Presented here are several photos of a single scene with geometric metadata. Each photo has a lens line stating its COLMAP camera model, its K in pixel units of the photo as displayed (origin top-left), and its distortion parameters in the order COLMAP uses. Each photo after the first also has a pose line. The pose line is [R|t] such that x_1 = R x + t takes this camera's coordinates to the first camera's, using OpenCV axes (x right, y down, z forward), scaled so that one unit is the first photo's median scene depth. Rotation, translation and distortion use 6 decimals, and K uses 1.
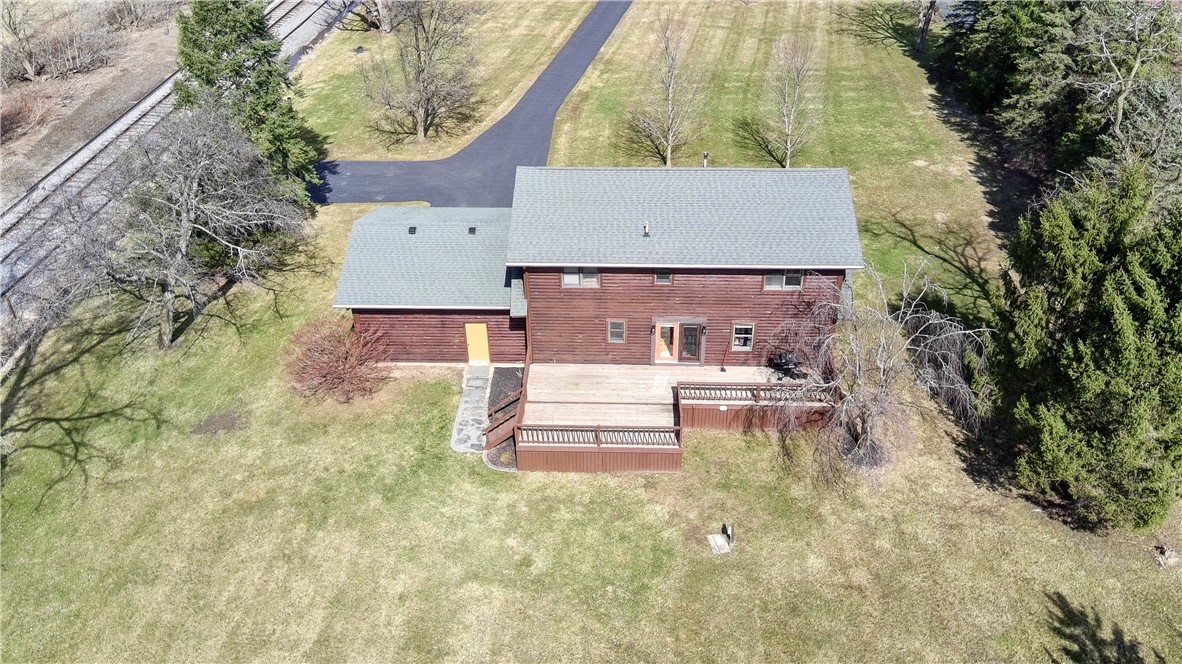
lens RADIAL K [[978.8, 0, 595.7], [0, 978.8, 306.7], [0, 0, 1]] dist [0.119008, -0.197232]
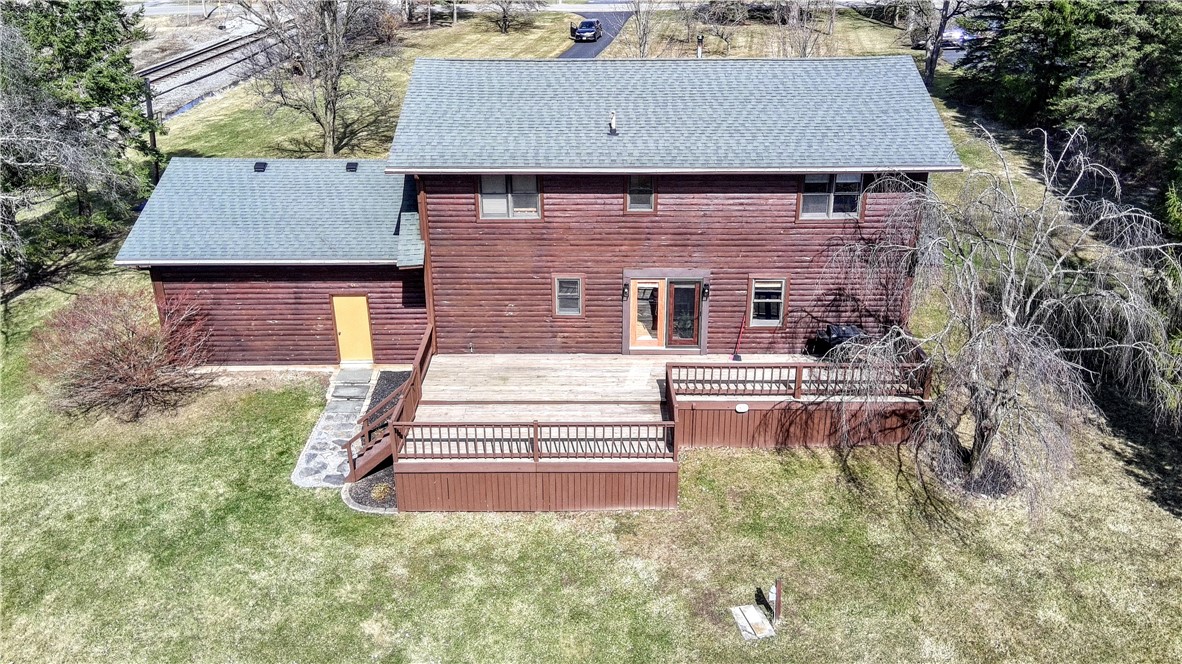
lens RADIAL K [[978.8, 0, 595.7], [0, 978.8, 306.7], [0, 0, 1]] dist [0.119008, -0.197232]
pose [[0.999532, -0.007280, 0.029726, 0.020630], [0.012023, 0.986608, -0.162667, 0.138768], [-0.028144, 0.162949, 0.986233, 0.384985]]
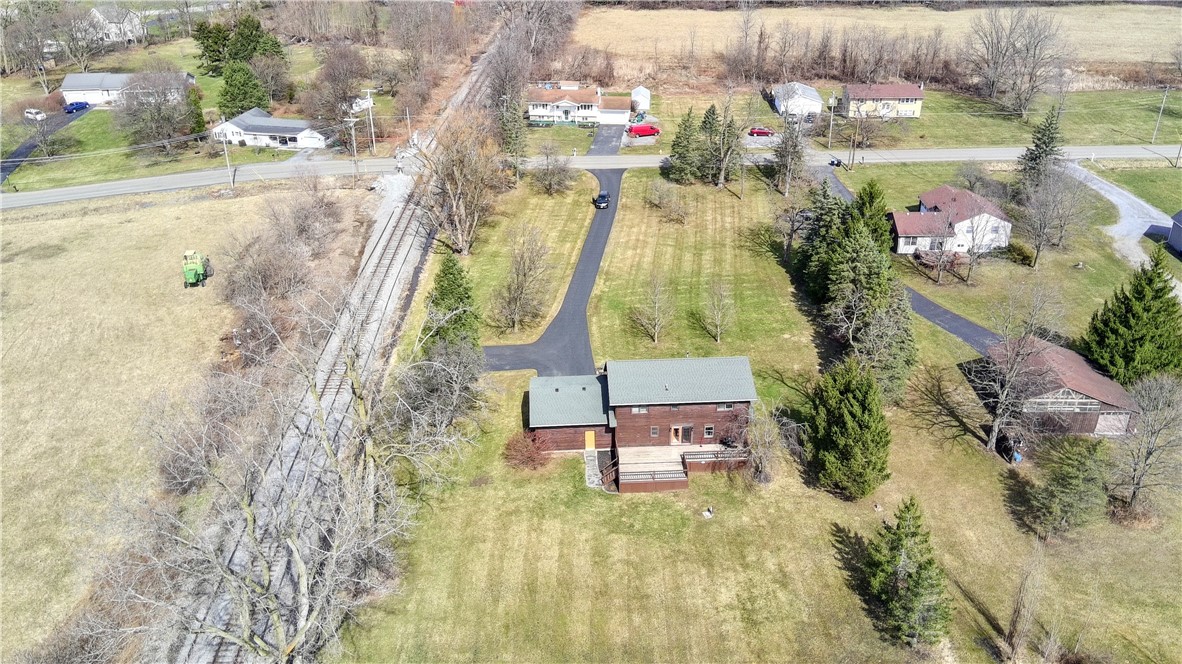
lens RADIAL K [[978.8, 0, 595.7], [0, 978.8, 306.7], [0, 0, 1]] dist [0.119008, -0.197232]
pose [[0.995633, -0.038852, 0.084889, -0.307122], [0.047768, 0.993255, -0.105652, -0.029314], [-0.080212, 0.109246, 0.990773, -1.331154]]
